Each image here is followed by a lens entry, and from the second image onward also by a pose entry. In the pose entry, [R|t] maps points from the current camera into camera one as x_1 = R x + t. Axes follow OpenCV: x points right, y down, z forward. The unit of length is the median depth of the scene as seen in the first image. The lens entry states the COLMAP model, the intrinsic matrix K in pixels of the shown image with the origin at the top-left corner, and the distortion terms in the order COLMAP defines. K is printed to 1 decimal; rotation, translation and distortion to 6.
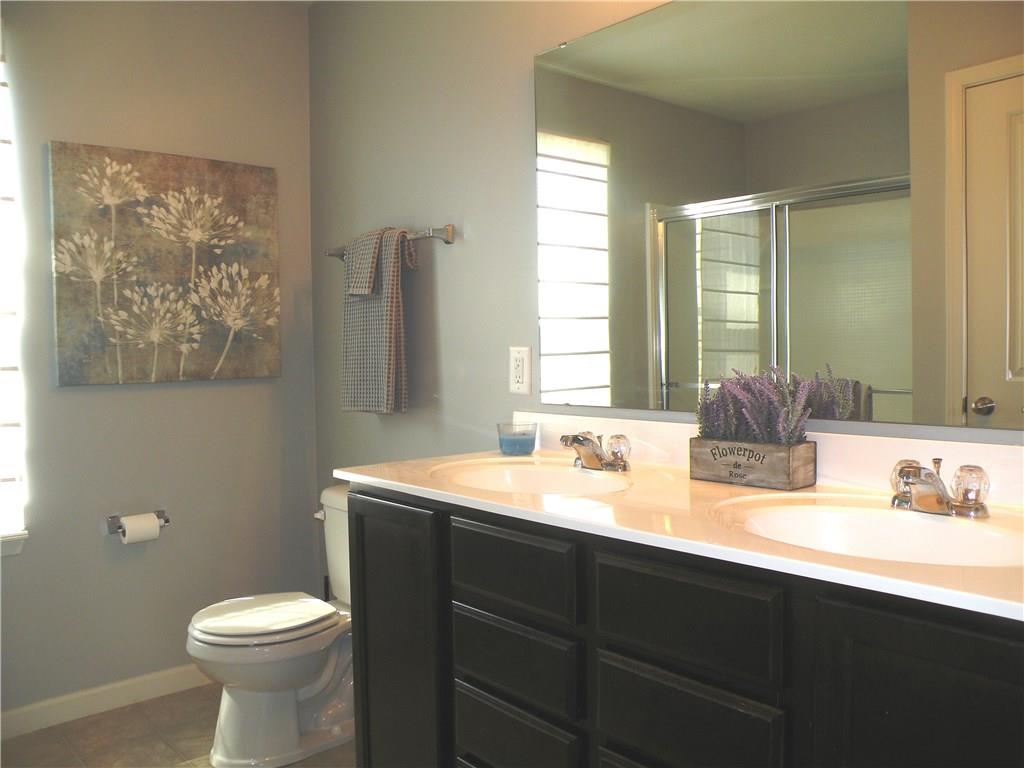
lens RADIAL K [[849.4, 0, 520.2], [0, 849.4, 388.0], [0, 0, 1]] dist [-0.143072, 0.146332]
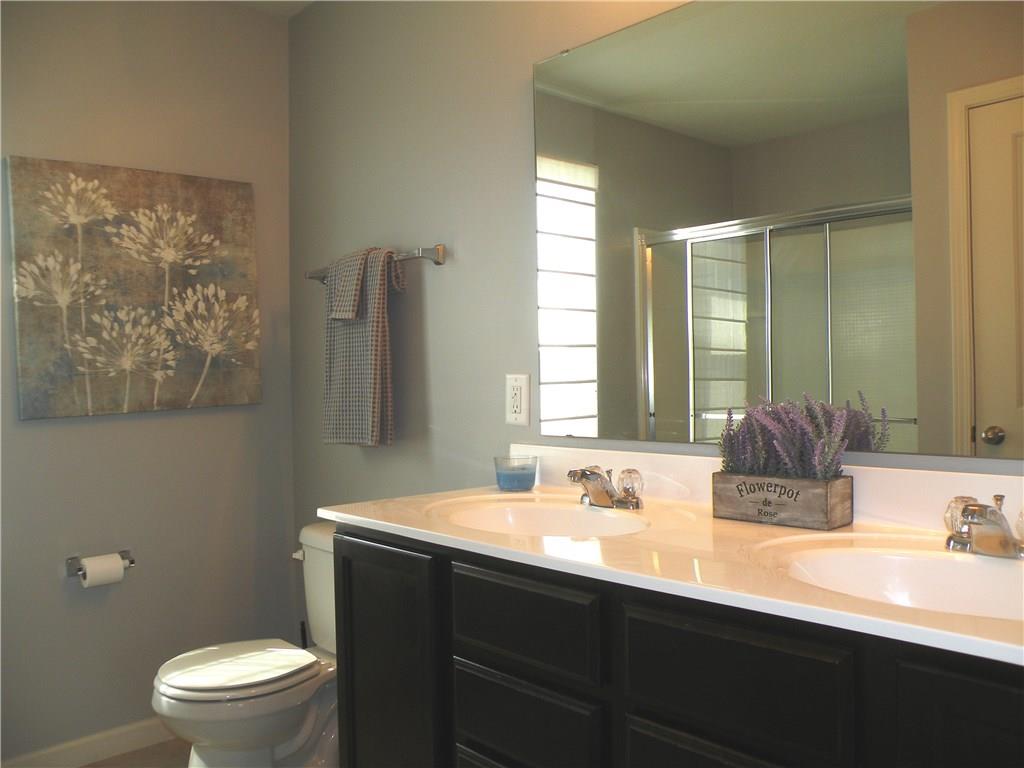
lens RADIAL K [[849.4, 0, 520.2], [0, 849.4, 388.0], [0, 0, 1]] dist [-0.143072, 0.146332]
pose [[0.999450, -0.000778, 0.033164, -0.027479], [0.001953, 0.999371, -0.035406, -0.000420], [-0.033115, 0.035452, 0.998823, 0.068182]]
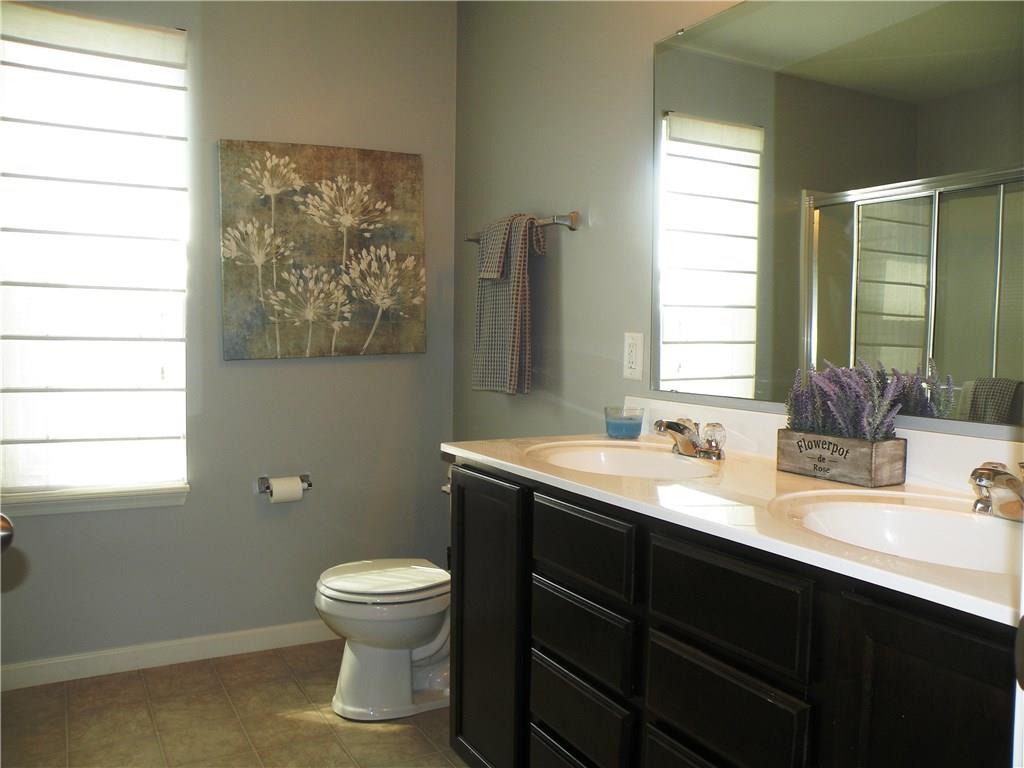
lens RADIAL K [[849.4, 0, 520.2], [0, 849.4, 388.0], [0, 0, 1]] dist [-0.143072, 0.146332]
pose [[0.976752, 0.040032, -0.210601, 0.081630], [-0.036578, 0.999125, 0.020271, 0.001770], [0.211229, -0.012097, 0.977362, -0.016748]]
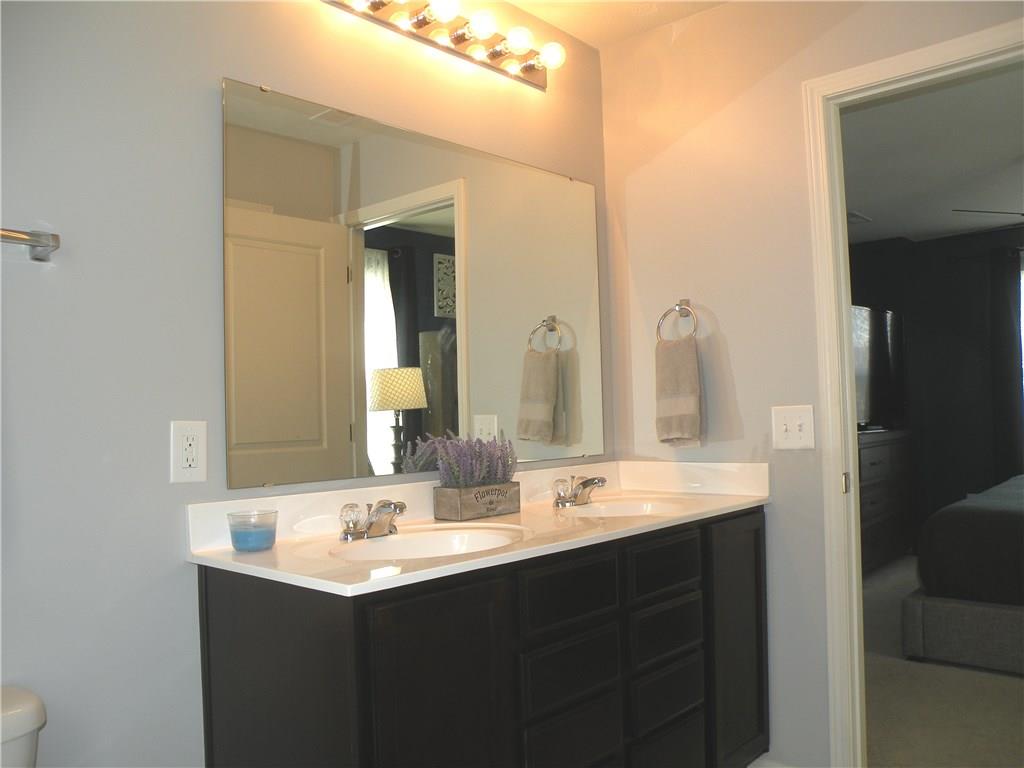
lens RADIAL K [[849.4, 0, 520.2], [0, 849.4, 388.0], [0, 0, 1]] dist [-0.143072, 0.146332]
pose [[-0.135333, 0.053768, 0.989340, -0.789815], [0.080232, 0.995842, -0.043146, -0.021500], [-0.987546, 0.073537, -0.139084, 0.792045]]
